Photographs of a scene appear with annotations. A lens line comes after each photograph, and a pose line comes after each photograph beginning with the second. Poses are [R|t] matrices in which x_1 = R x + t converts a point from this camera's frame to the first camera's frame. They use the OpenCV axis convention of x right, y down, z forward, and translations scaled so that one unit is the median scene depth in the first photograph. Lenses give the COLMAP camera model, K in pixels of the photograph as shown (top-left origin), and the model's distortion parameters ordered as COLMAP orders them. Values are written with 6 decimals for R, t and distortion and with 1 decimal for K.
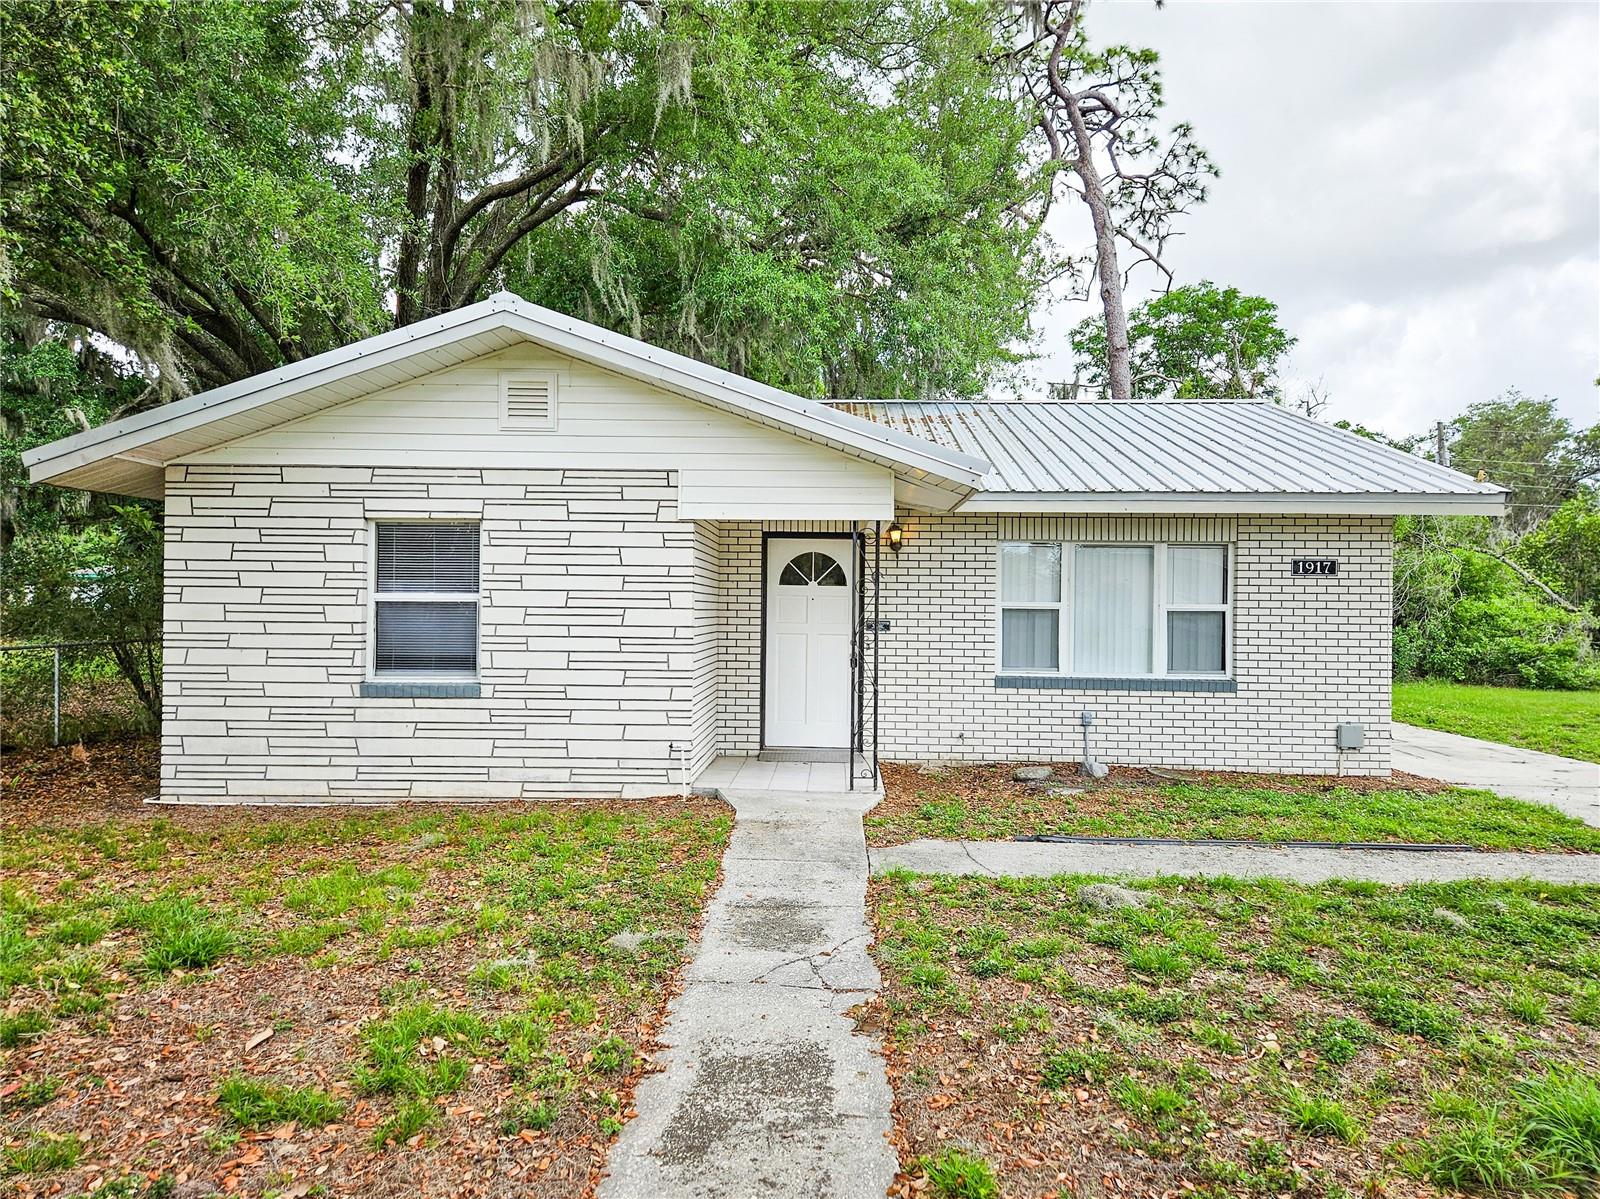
lens RADIAL K [[1086.3, 0, 800.0], [0, 1086.3, 599.5], [0, 0, 1]] dist [0.040566, -0.006137]
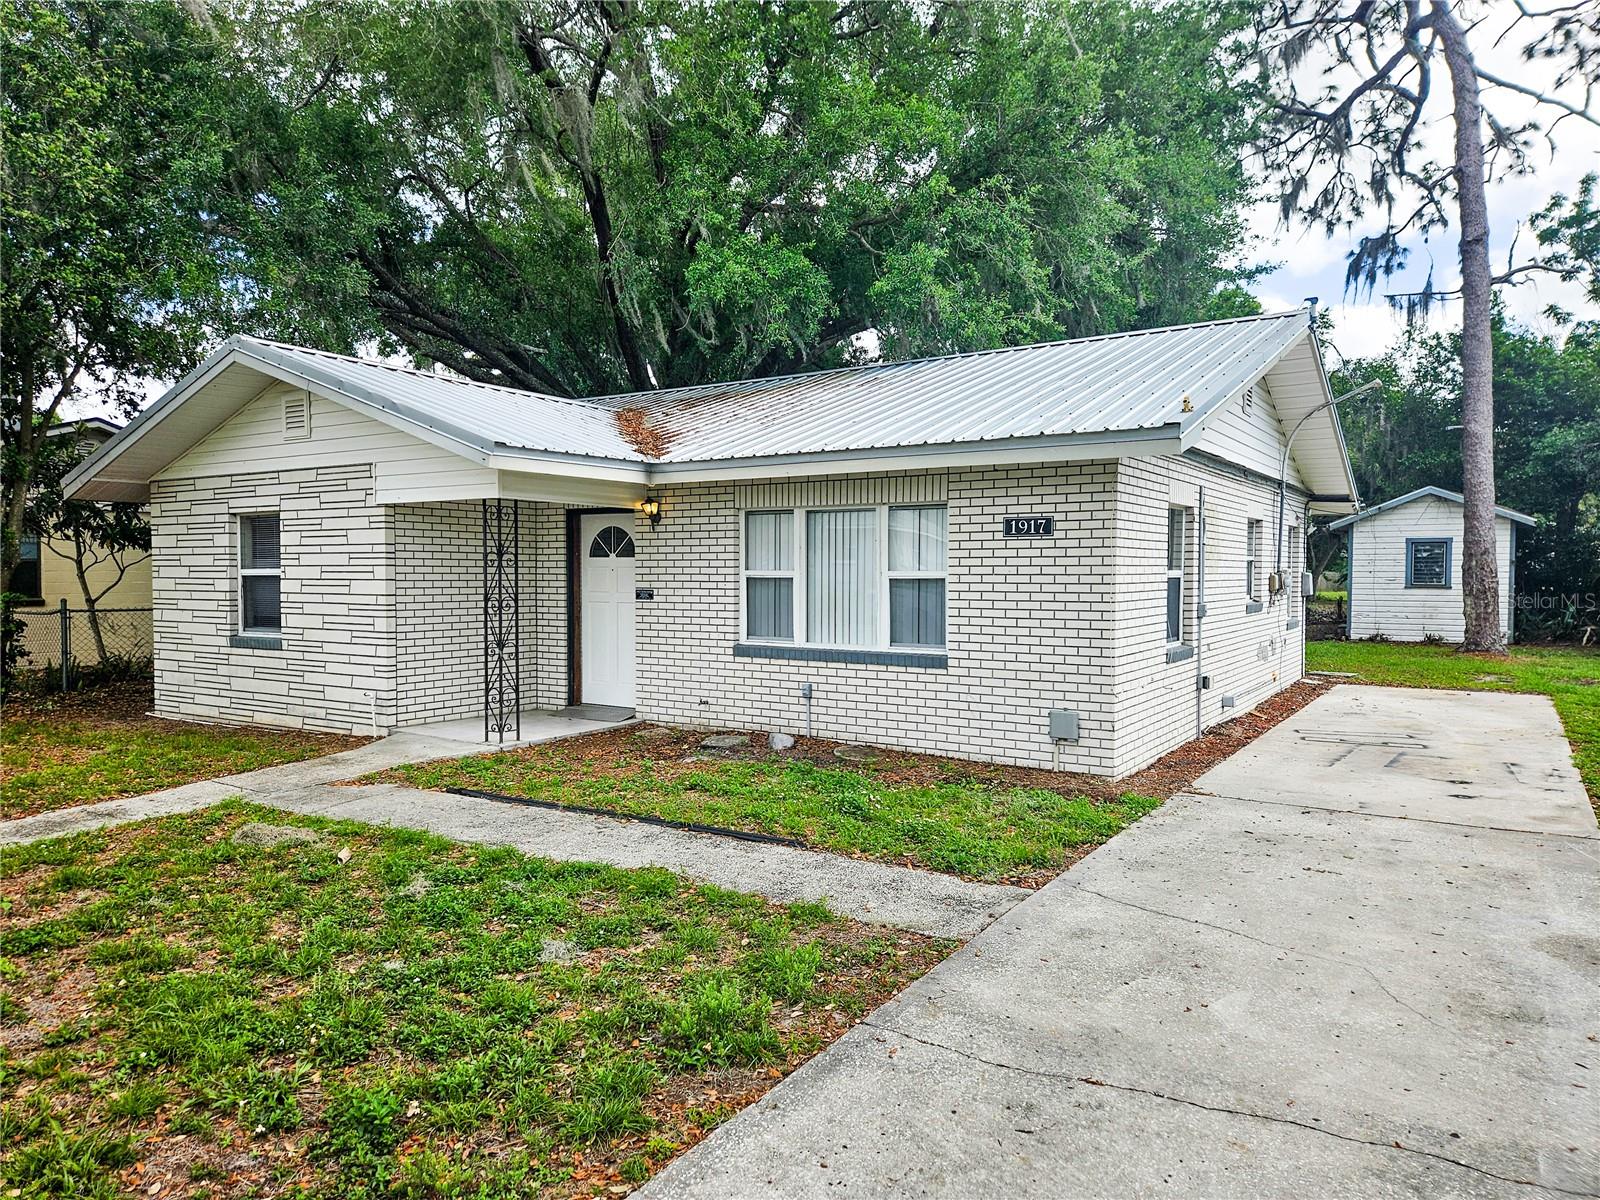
lens RADIAL K [[1086.3, 0, 800.0], [0, 1086.3, 600.0], [0, 0, 1]] dist [0.040566, -0.006137]
pose [[0.855252, 0.003320, -0.518202, 0.759341], [0.010916, 0.999642, 0.024421, 0.005405], [0.518098, -0.026542, 0.854909, 0.177577]]
